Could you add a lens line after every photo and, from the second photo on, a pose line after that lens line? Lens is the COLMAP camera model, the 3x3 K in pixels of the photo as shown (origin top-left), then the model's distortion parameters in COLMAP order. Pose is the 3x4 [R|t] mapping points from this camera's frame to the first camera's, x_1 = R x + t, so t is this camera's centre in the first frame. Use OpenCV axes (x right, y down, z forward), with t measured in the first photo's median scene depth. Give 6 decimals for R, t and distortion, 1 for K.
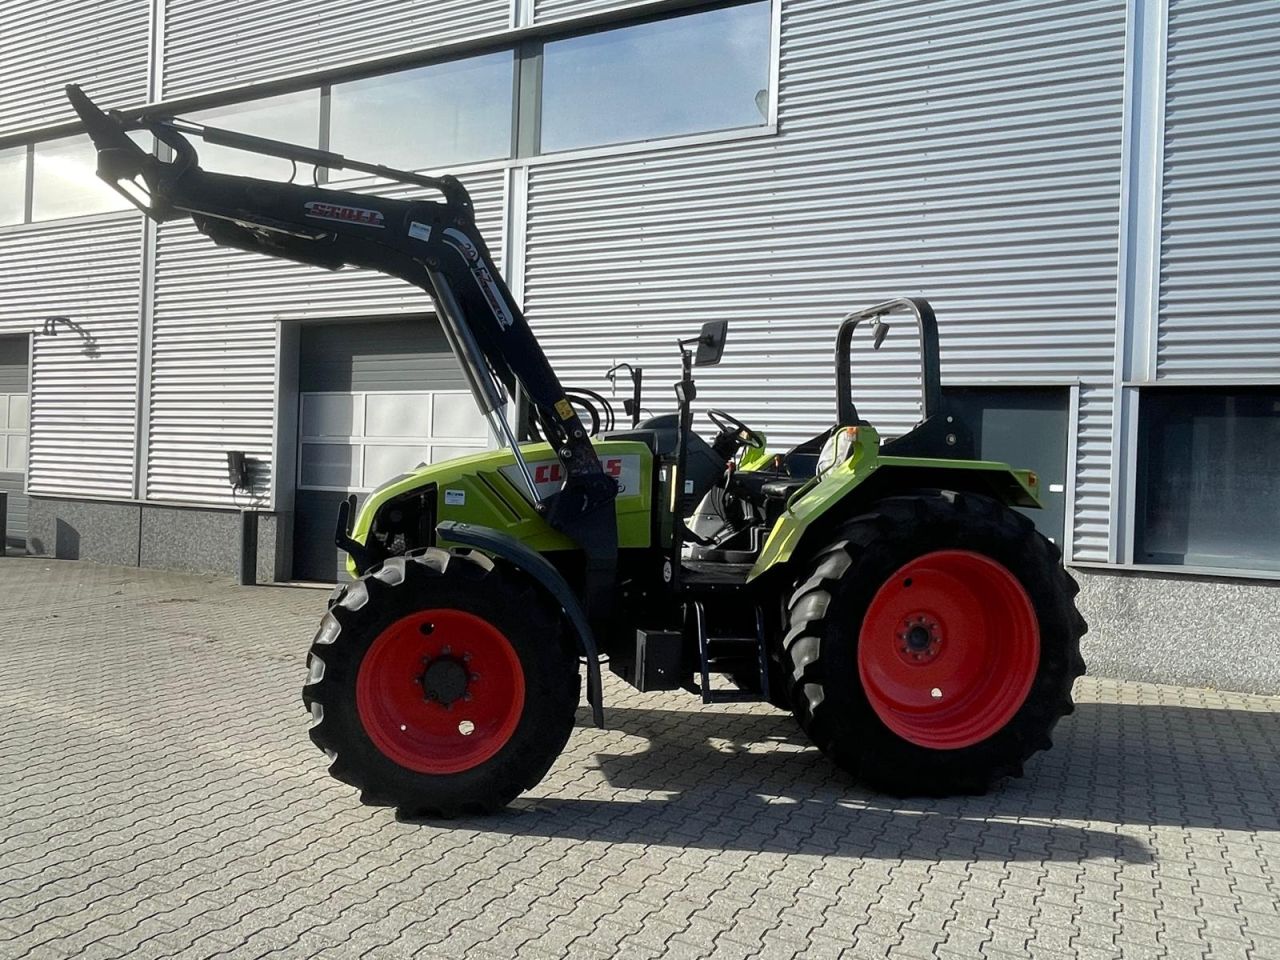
lens RADIAL K [[968.4, 0, 631.5], [0, 968.4, 469.1], [0, 0, 1]] dist [0.045512, -0.067180]
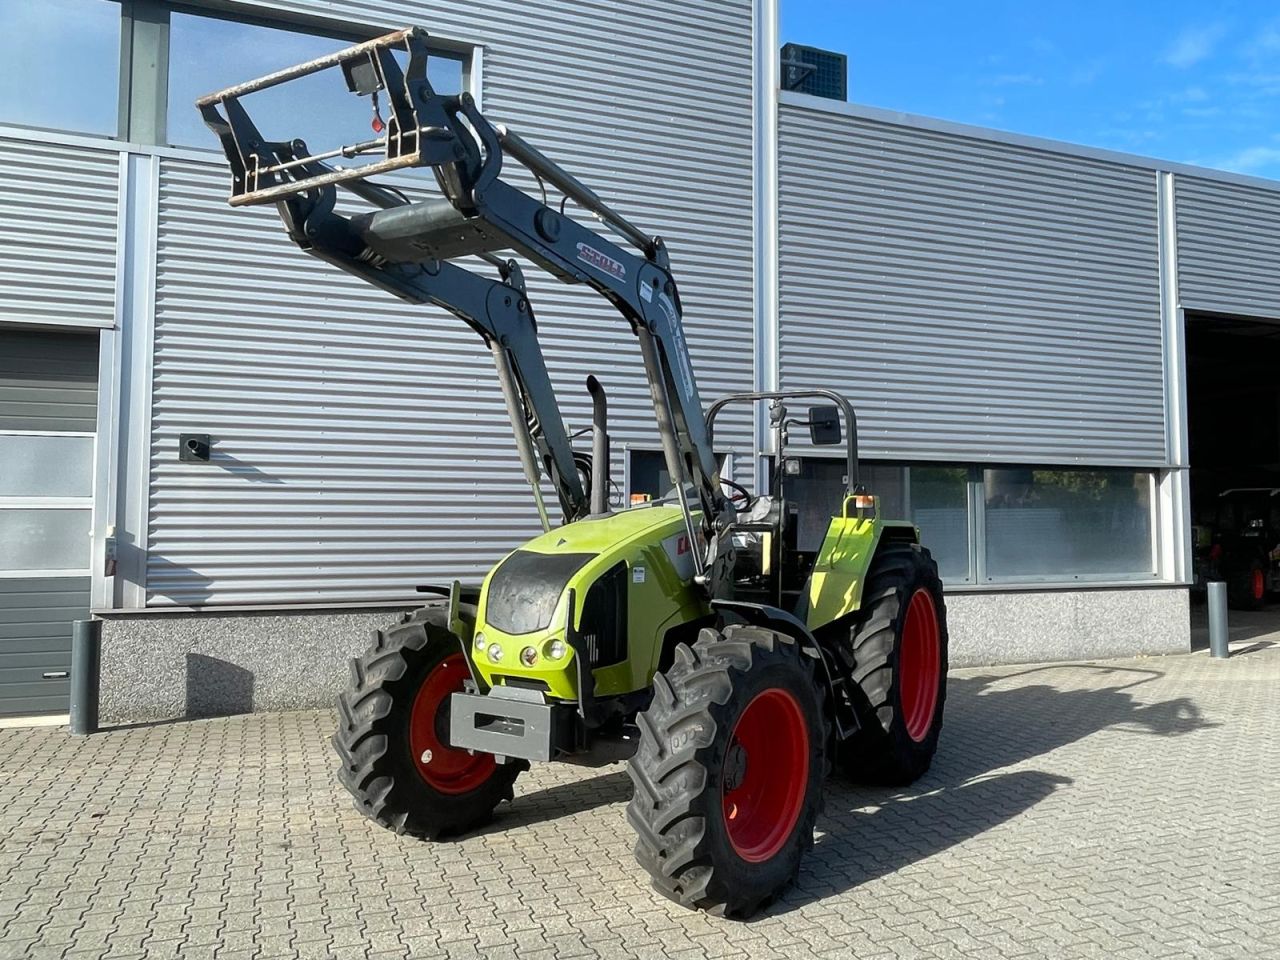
lens RADIAL K [[968.4, 0, 642.3], [0, 968.4, 470.2], [0, 0, 1]] dist [0.045512, -0.067180]
pose [[0.676944, 0.009025, 0.735980, -0.483409], [0.021023, 0.999280, -0.031591, -0.023329], [-0.735735, 0.036858, 0.676266, 0.200186]]
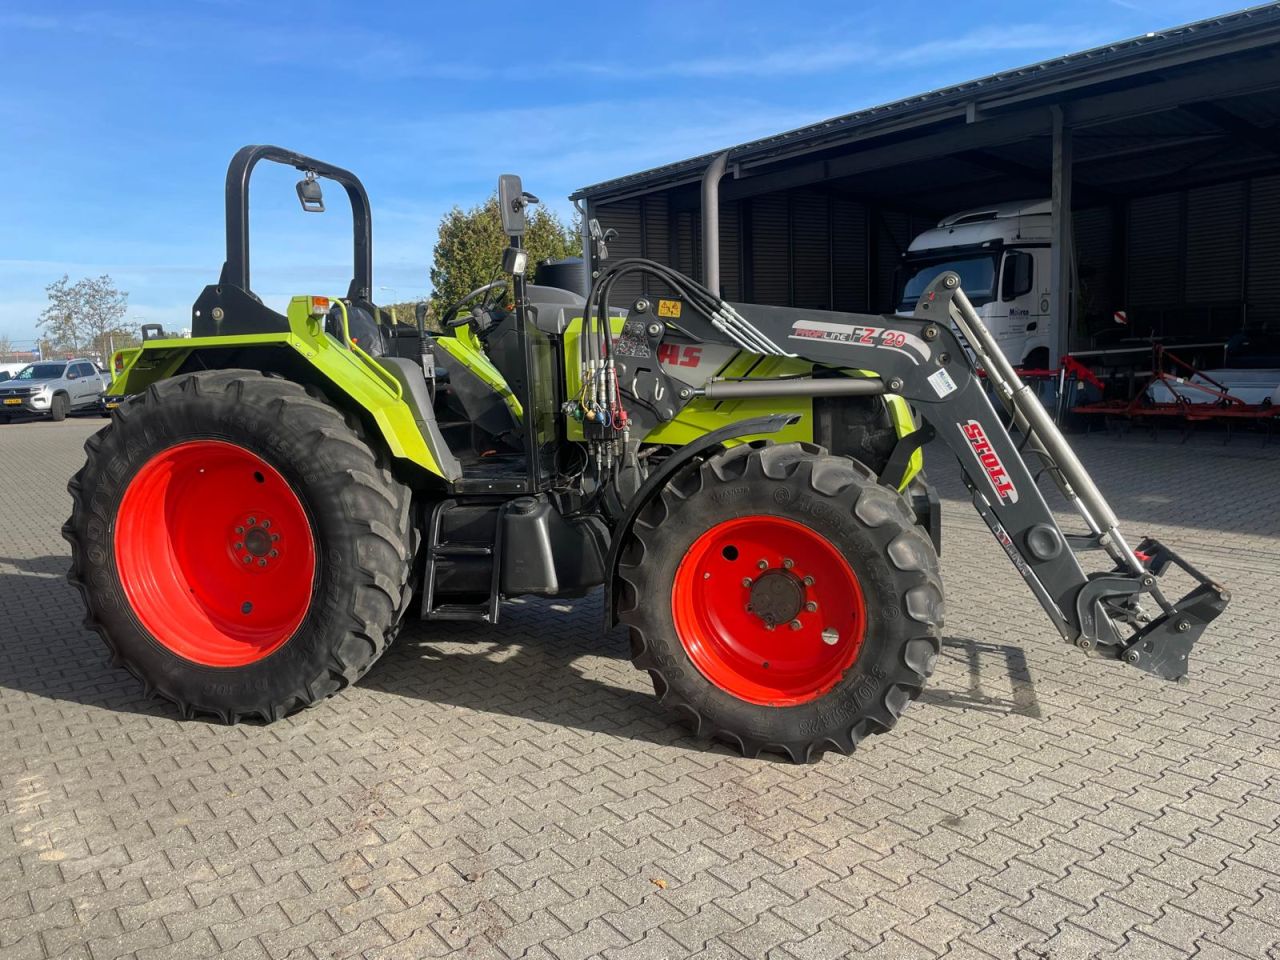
lens RADIAL K [[968.4, 0, 636.8], [0, 968.4, 477.7], [0, 0, 1]] dist [0.045512, -0.067180]
pose [[-0.898784, -0.058476, 0.434474, -0.254656], [0.009676, 0.988176, 0.153015, -0.012039], [-0.438284, 0.141732, -0.887592, 1.082765]]
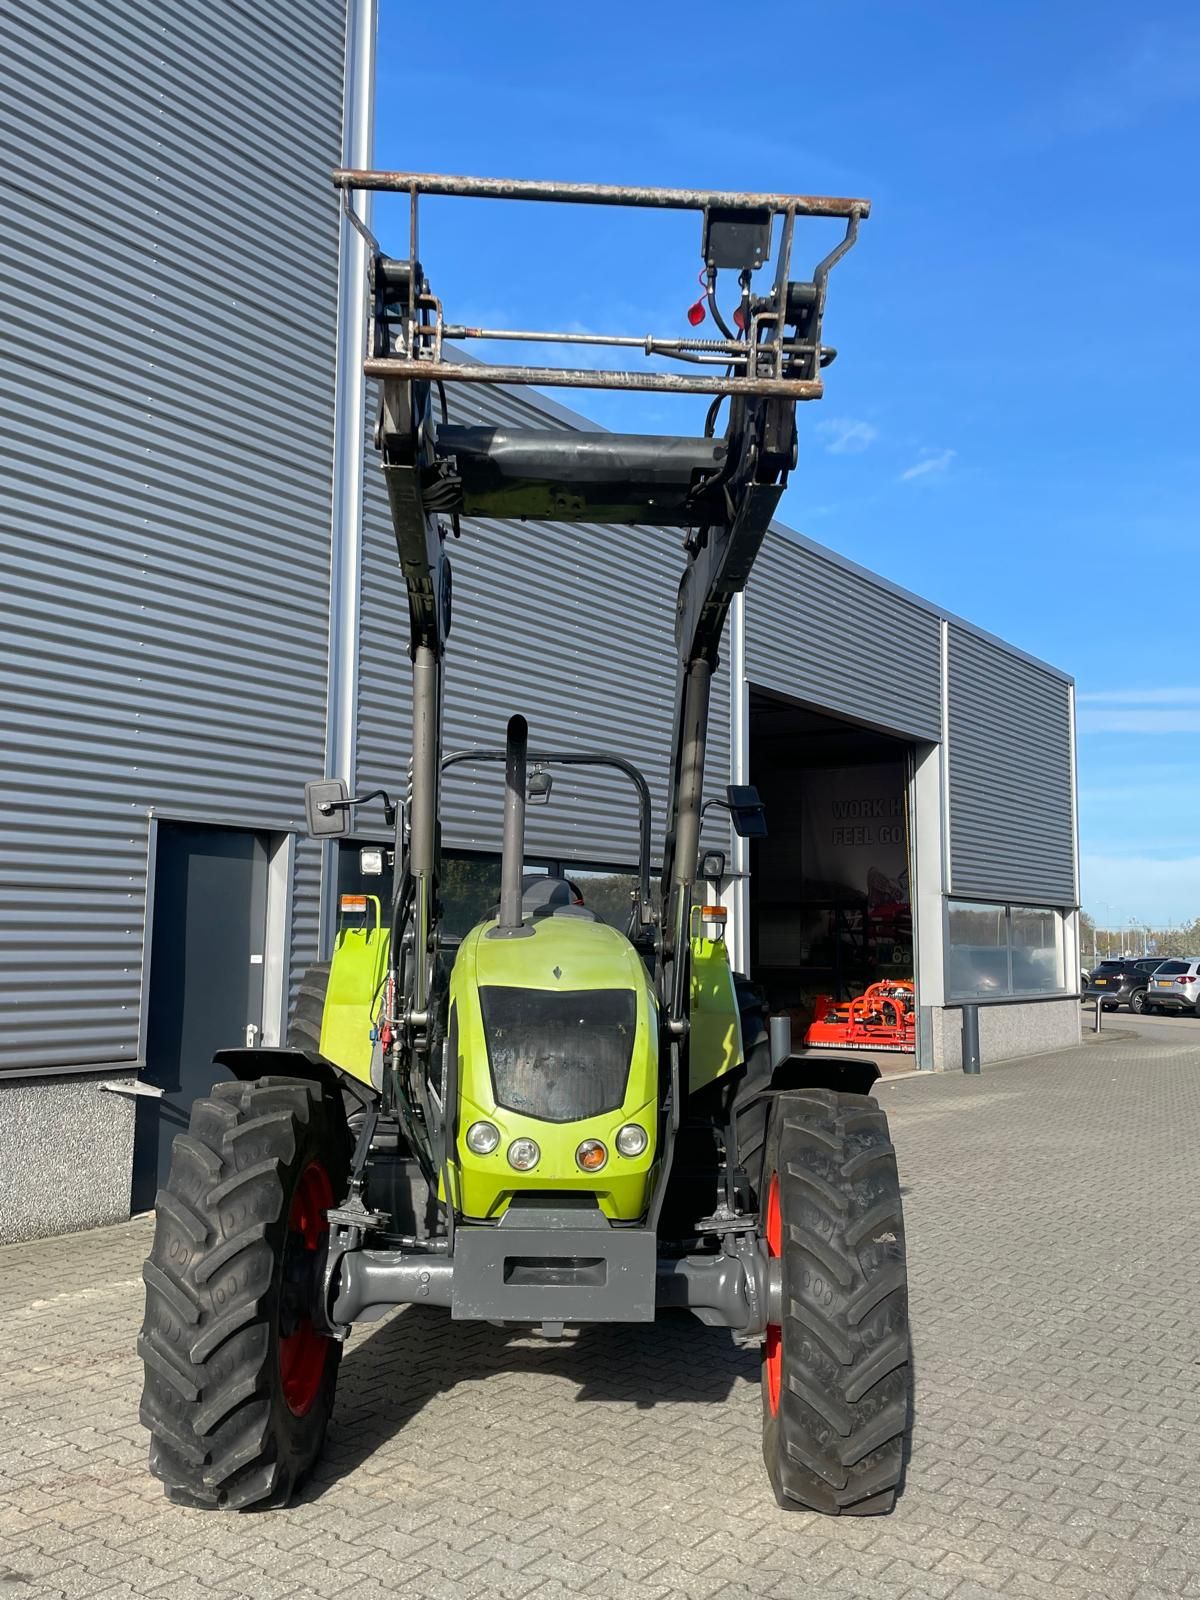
lens RADIAL K [[1437.4, 0, 586.4], [0, 1437.4, 765.6], [0, 0, 1]] dist [0.061208, -0.069764]
pose [[0.144320, 0.091876, 0.985257, -0.621876], [-0.003925, 0.995726, -0.092277, -0.026810], [-0.989523, 0.009450, 0.144063, 0.504721]]
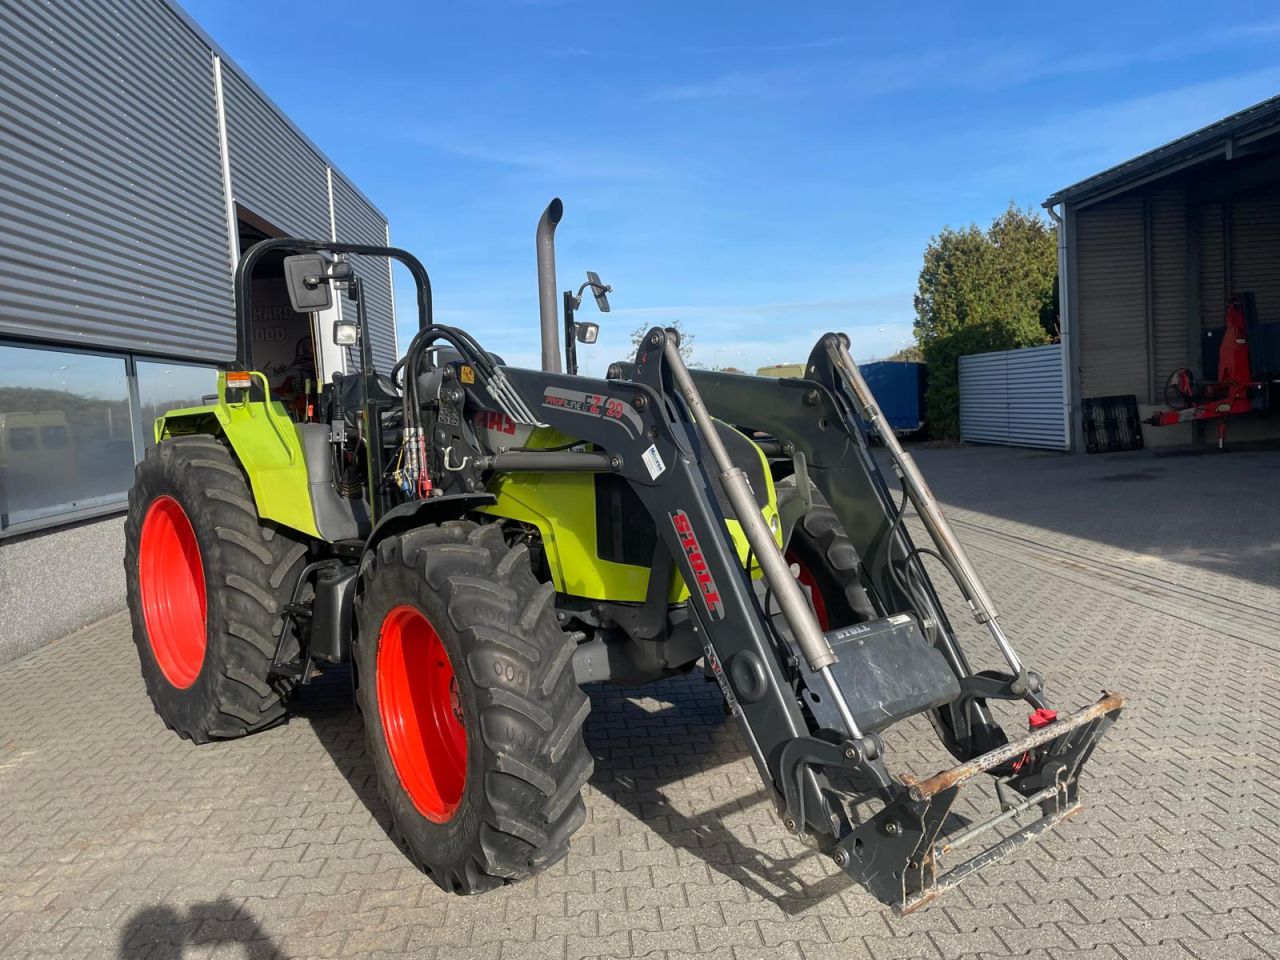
lens RADIAL K [[1023.9, 0, 630.2], [0, 1023.9, 466.3], [0, 0, 1]] dist [0.041336, -0.059331]
pose [[-0.498771, -0.056493, 0.864891, -0.500268], [0.046244, 0.994718, 0.091642, -0.018357], [-0.865499, 0.085704, -0.493524, 0.821989]]
